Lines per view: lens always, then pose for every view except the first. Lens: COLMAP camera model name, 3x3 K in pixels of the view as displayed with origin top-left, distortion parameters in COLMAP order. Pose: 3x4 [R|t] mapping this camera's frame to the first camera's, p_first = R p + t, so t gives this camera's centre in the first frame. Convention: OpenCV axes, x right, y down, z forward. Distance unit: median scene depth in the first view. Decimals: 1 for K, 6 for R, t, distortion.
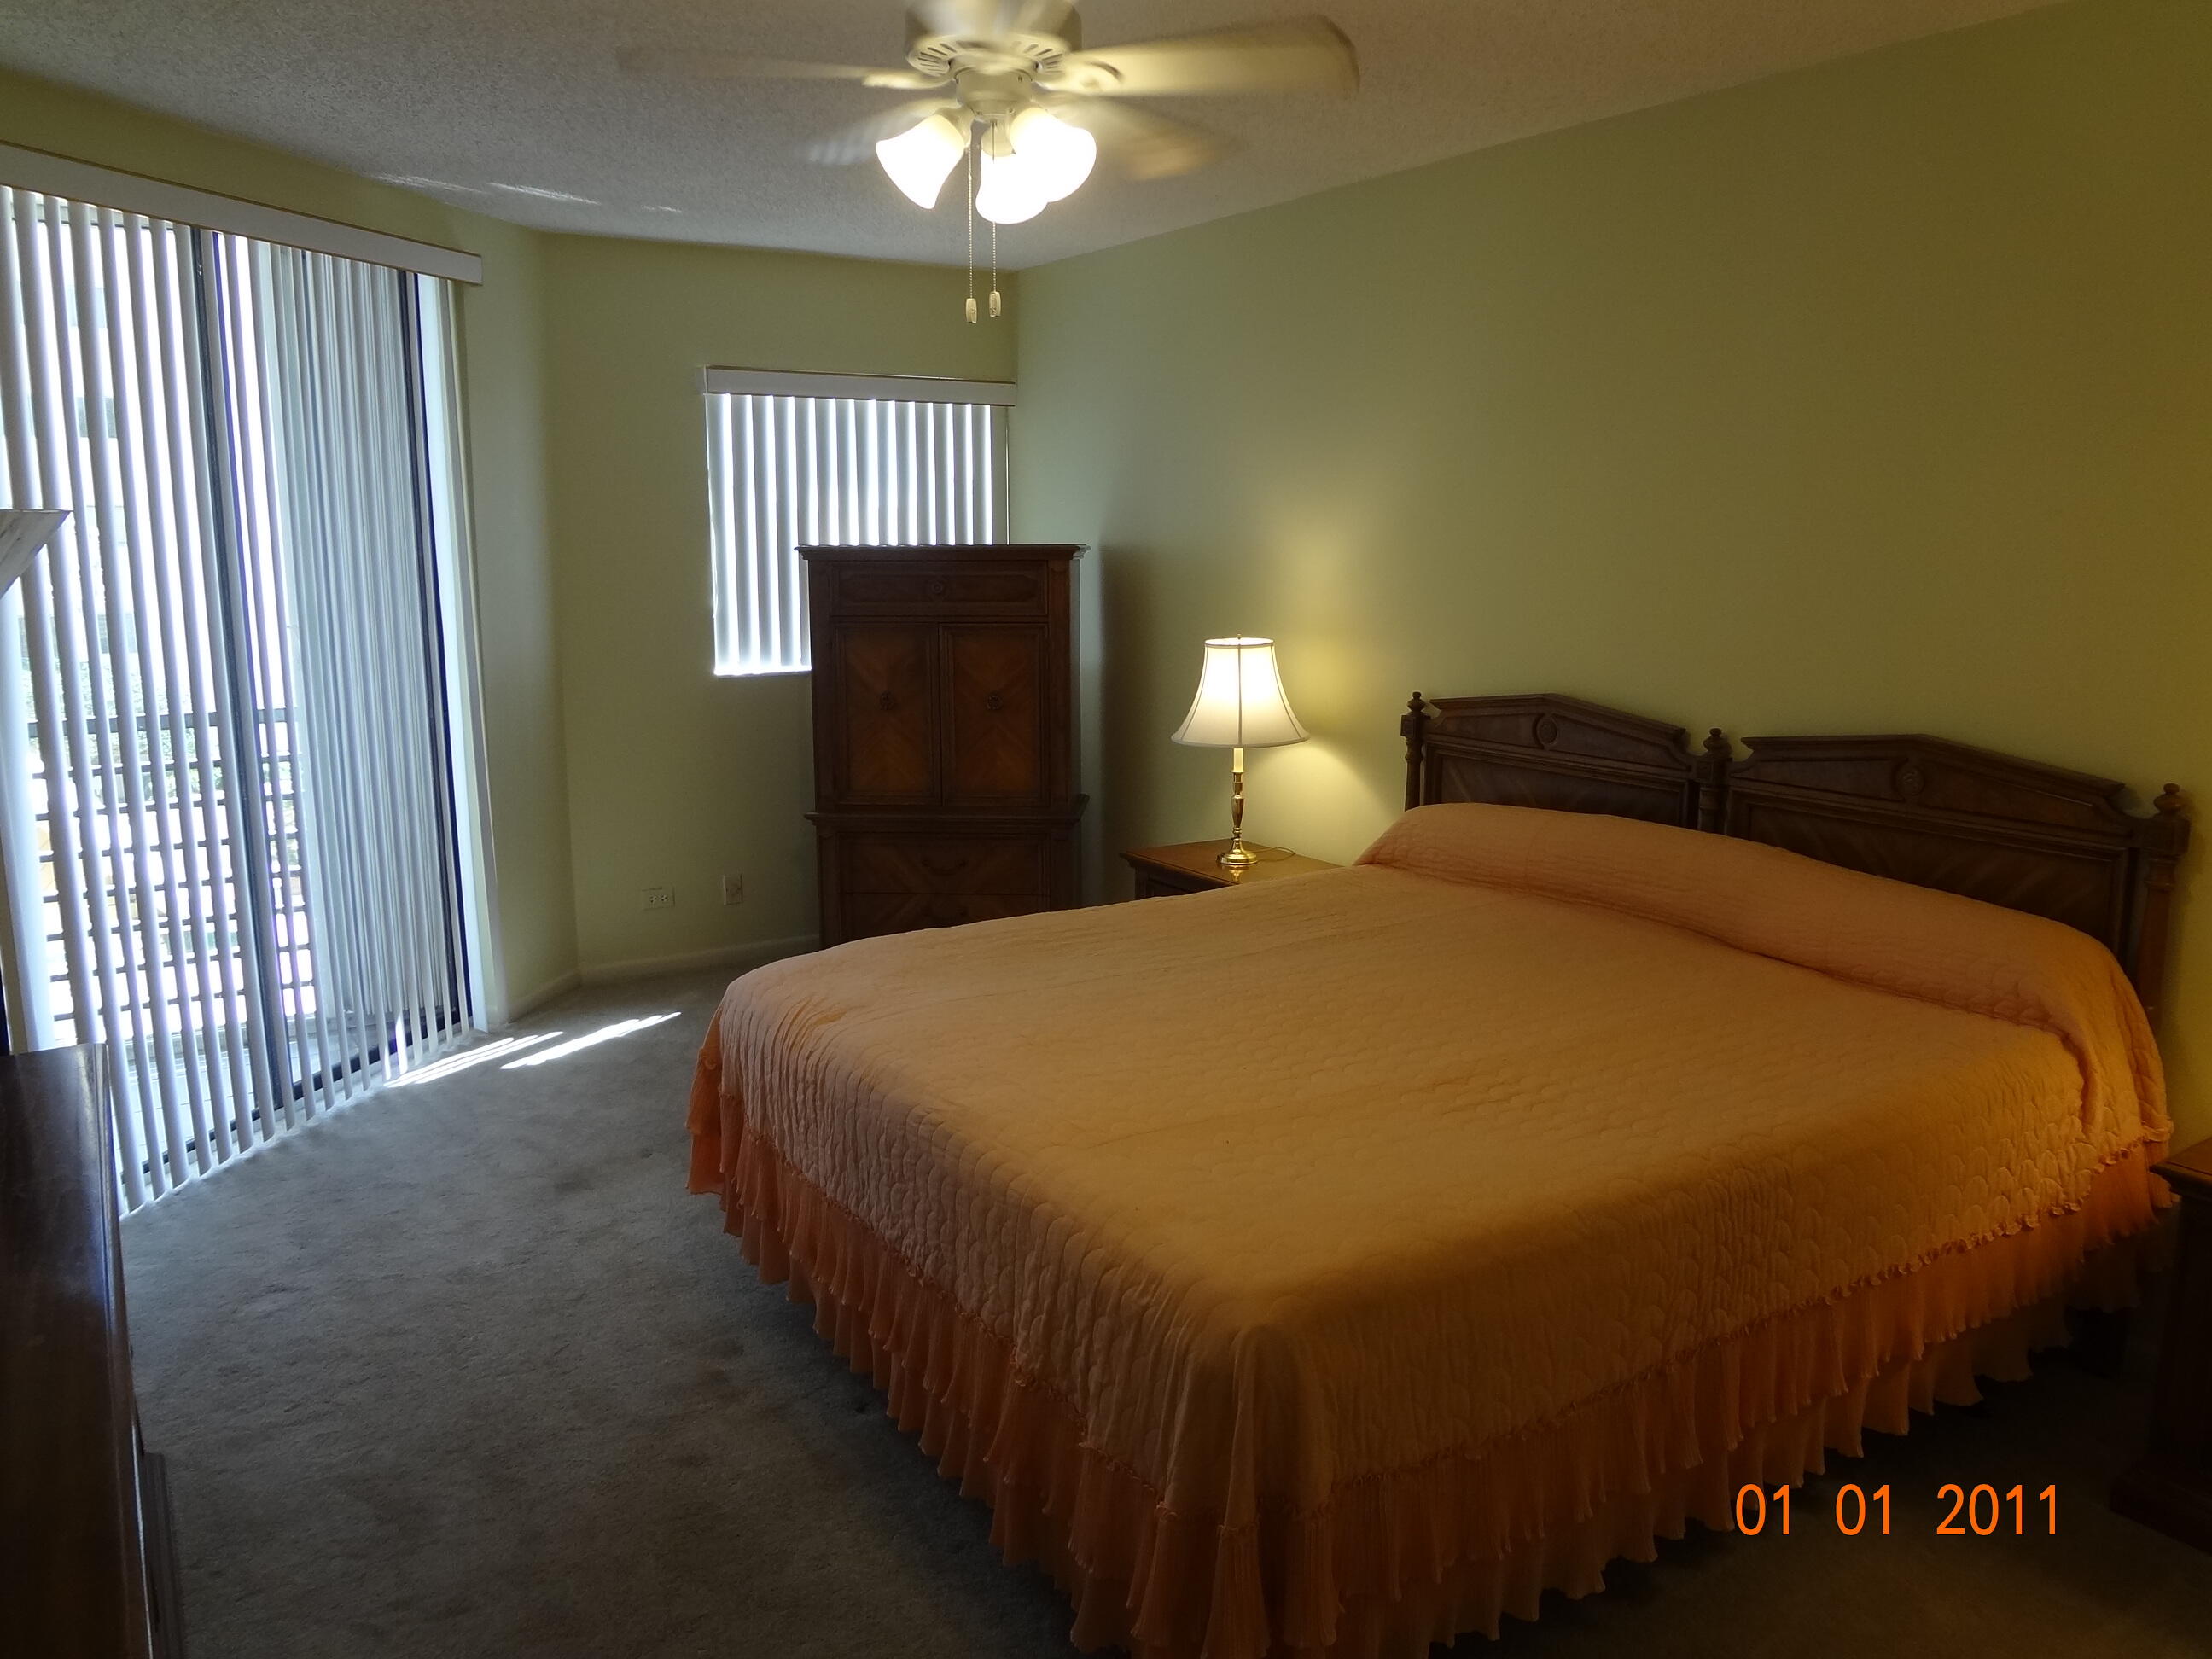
lens RADIAL K [[1648.5, 0, 1113.2], [0, 1648.5, 835.0], [0, 0, 1]] dist [-0.031833, -0.010159]
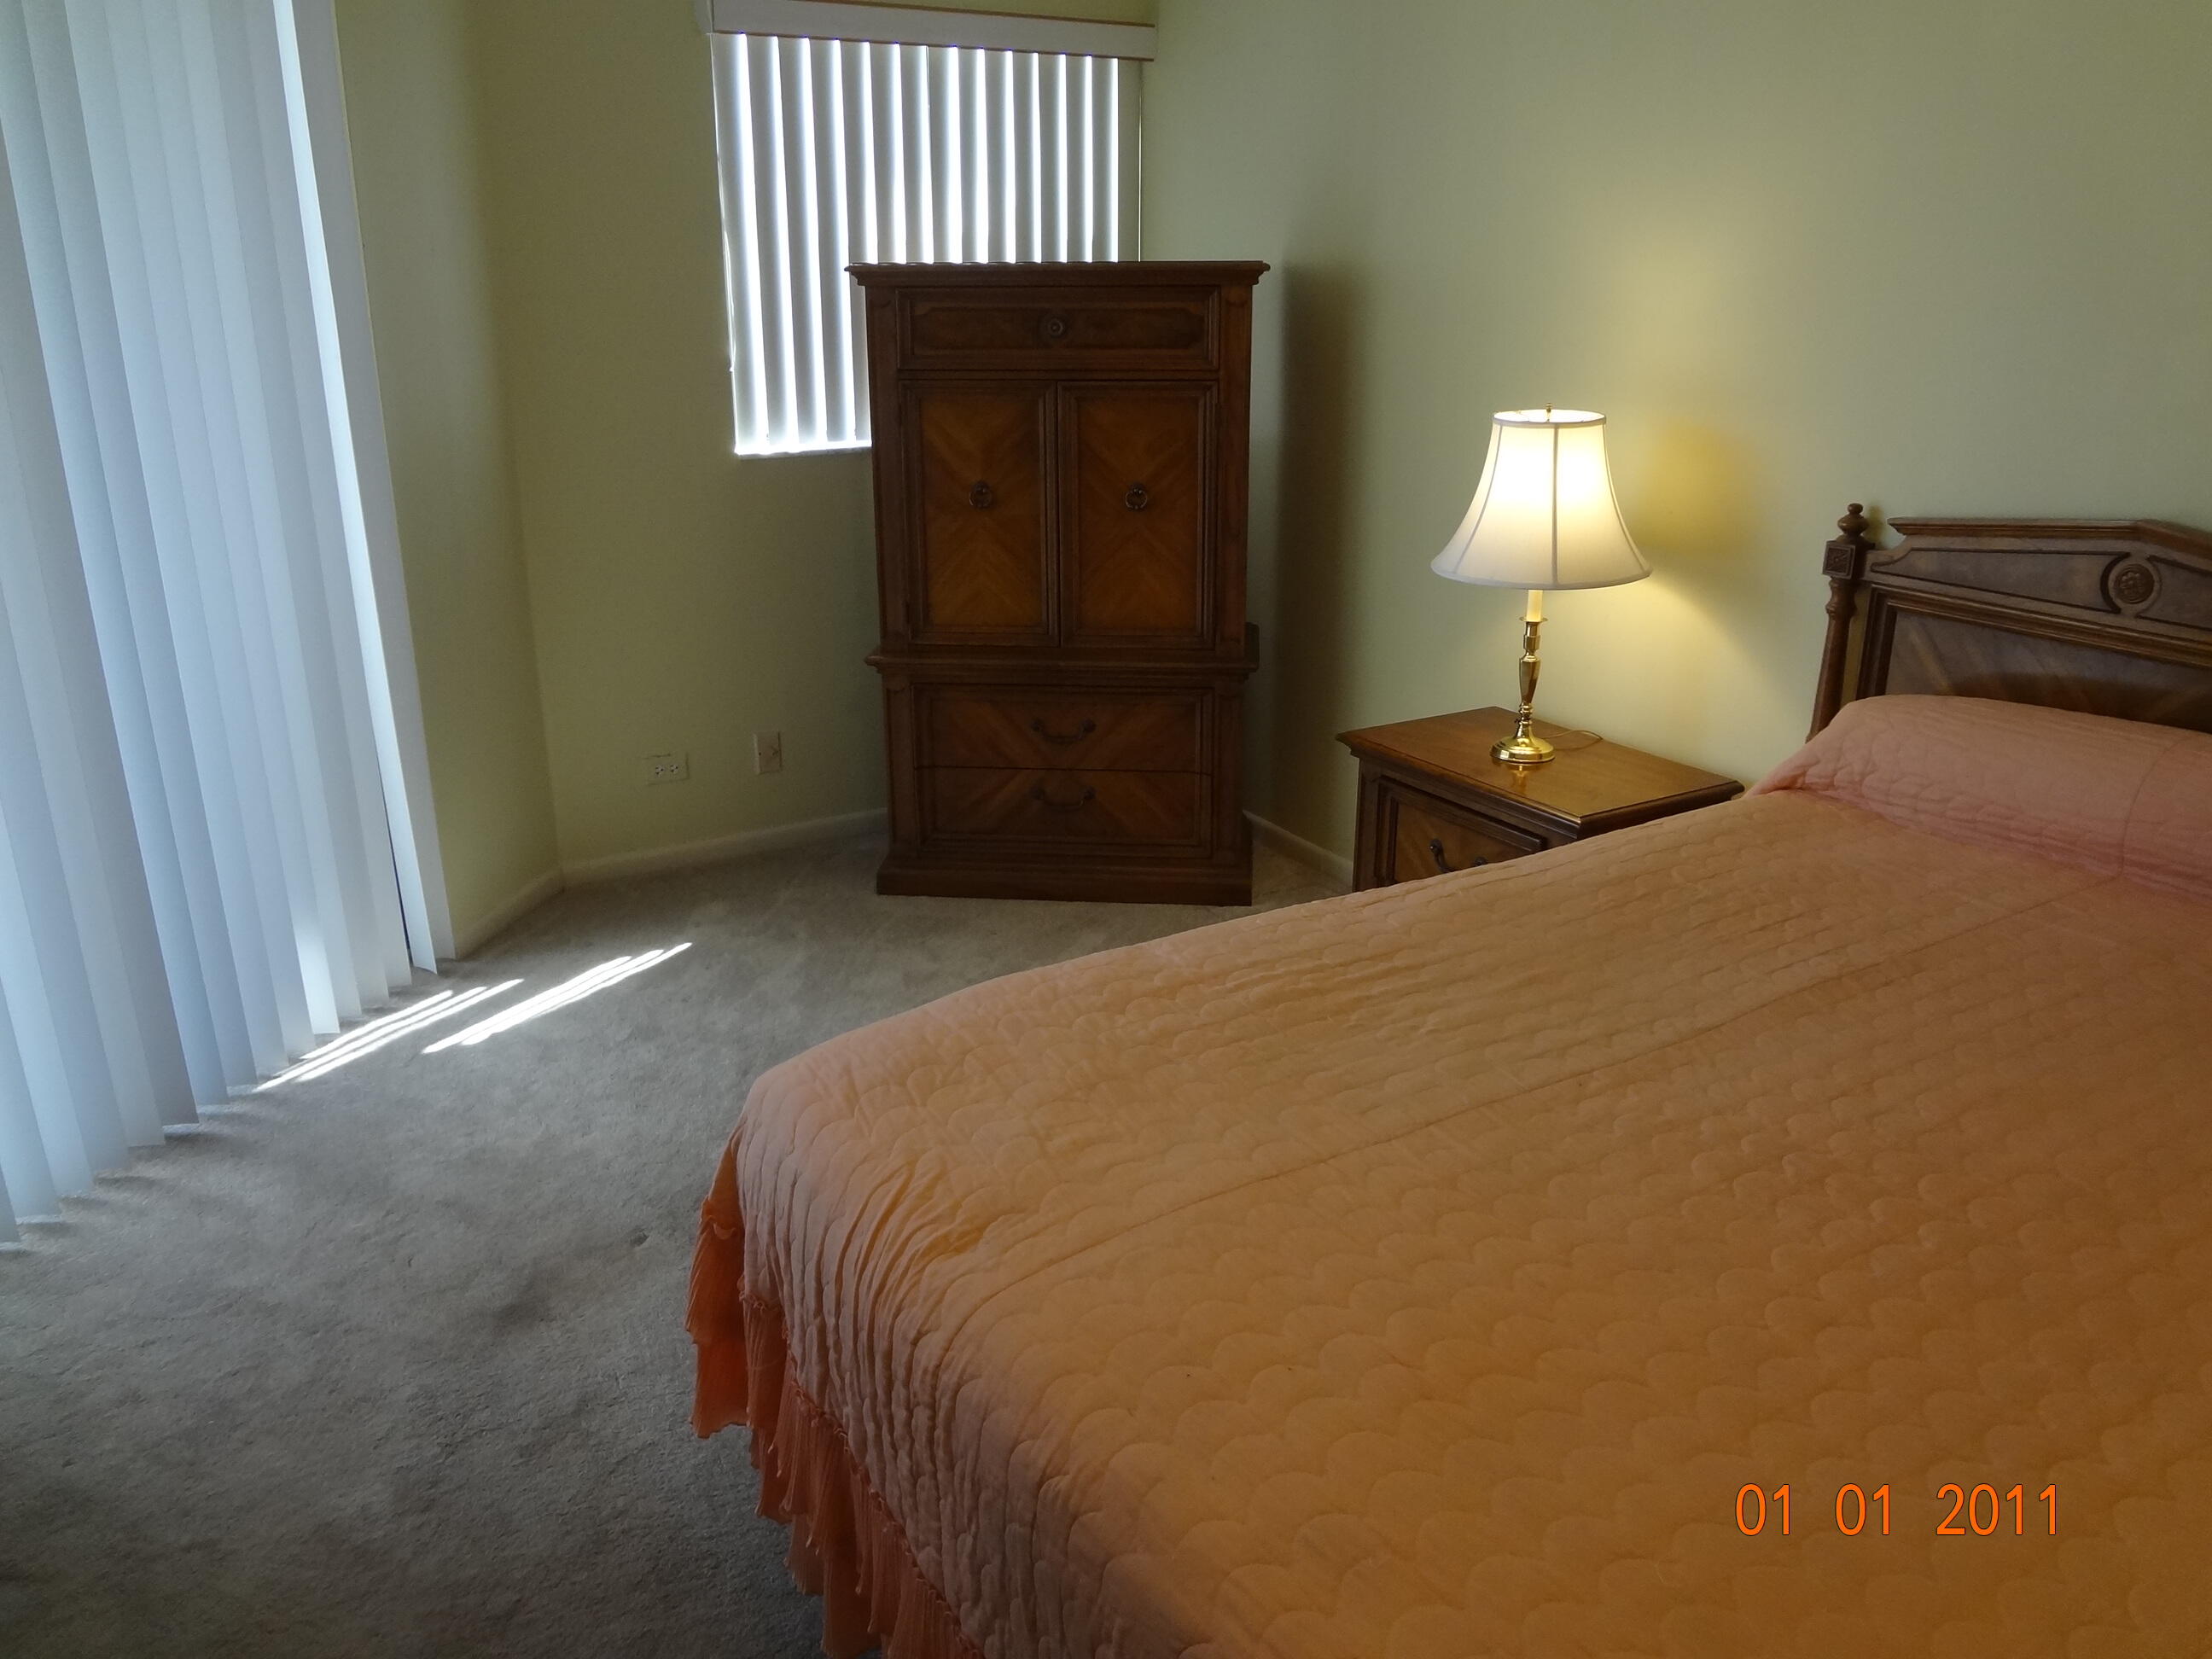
lens RADIAL K [[1645.1, 0, 1106.0], [0, 1645.1, 829.5], [0, 0, 1]] dist [-0.048411, 0.009021]
pose [[0.999508, 0.008472, -0.030211, -0.105822], [-0.003902, 0.988943, 0.148241, -0.075119], [0.031132, -0.148051, 0.988490, 0.501342]]
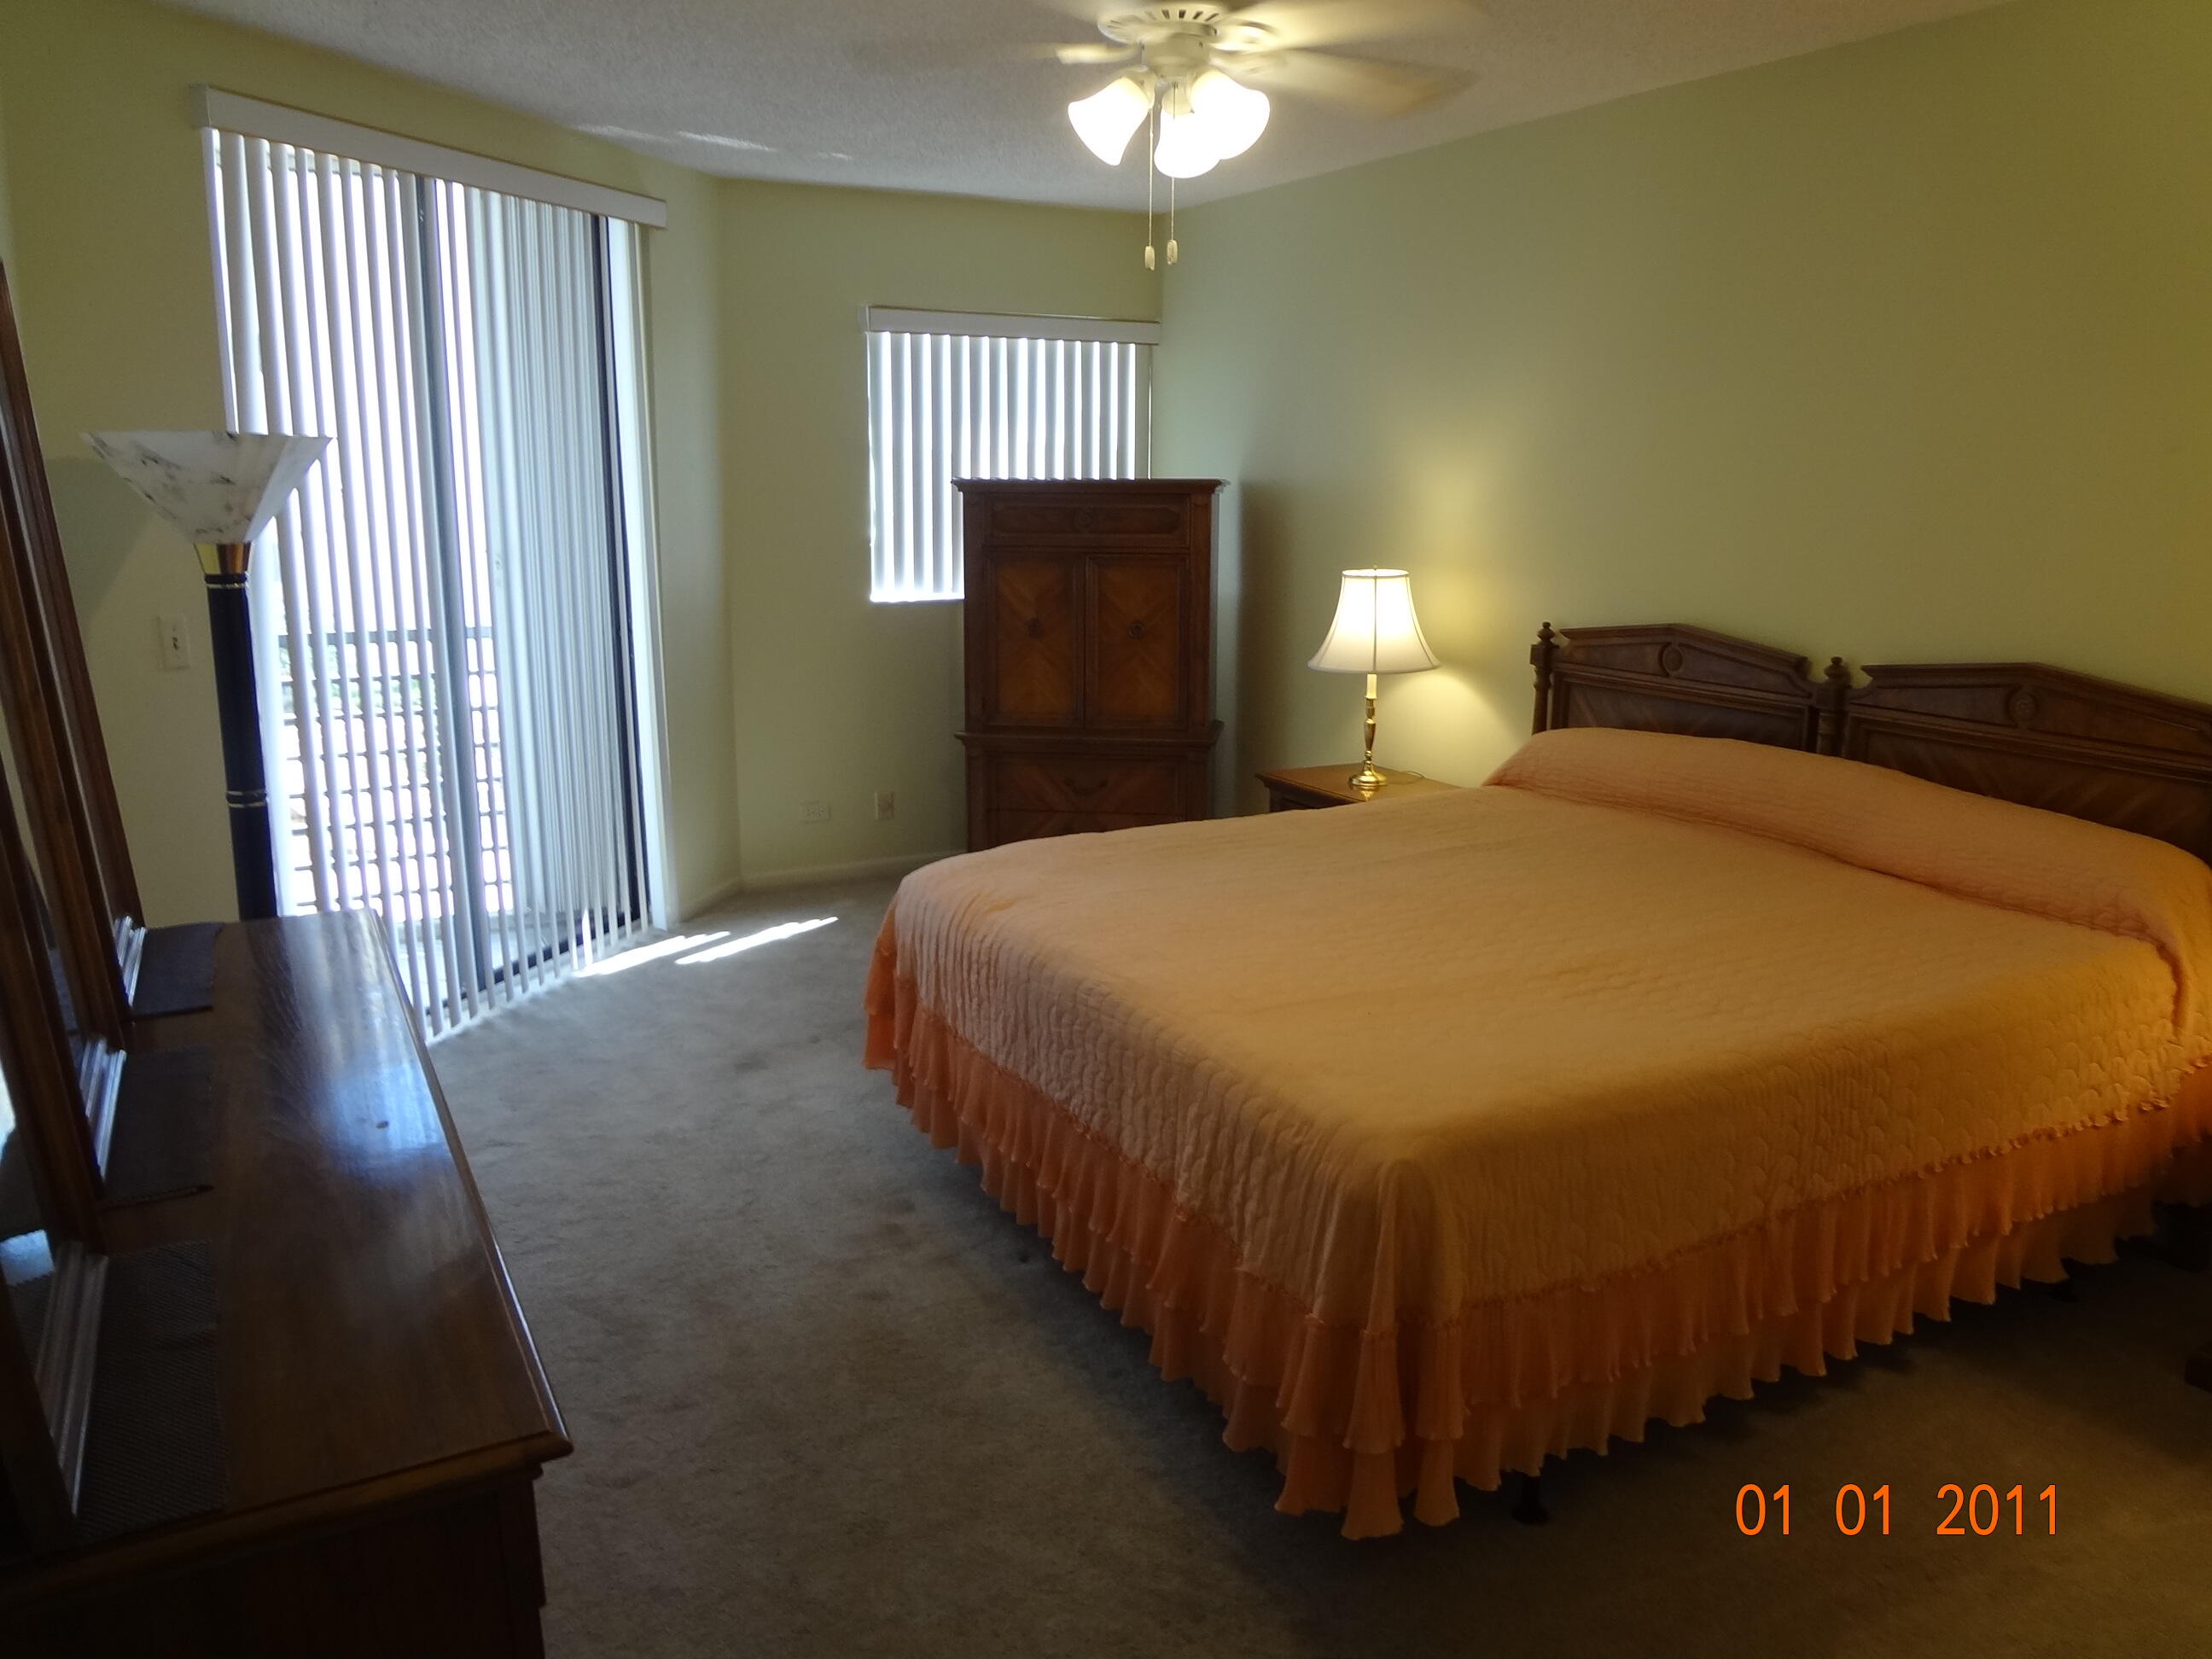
lens RADIAL K [[1647.5, 0, 1120.0], [0, 1647.5, 830.1], [0, 0, 1]] dist [-0.024567, -0.008871]
pose [[0.997733, 0.020175, -0.064203, -0.021570], [-0.018087, 0.999294, 0.032940, 0.020901], [0.064822, -0.031704, 0.997393, -0.083096]]
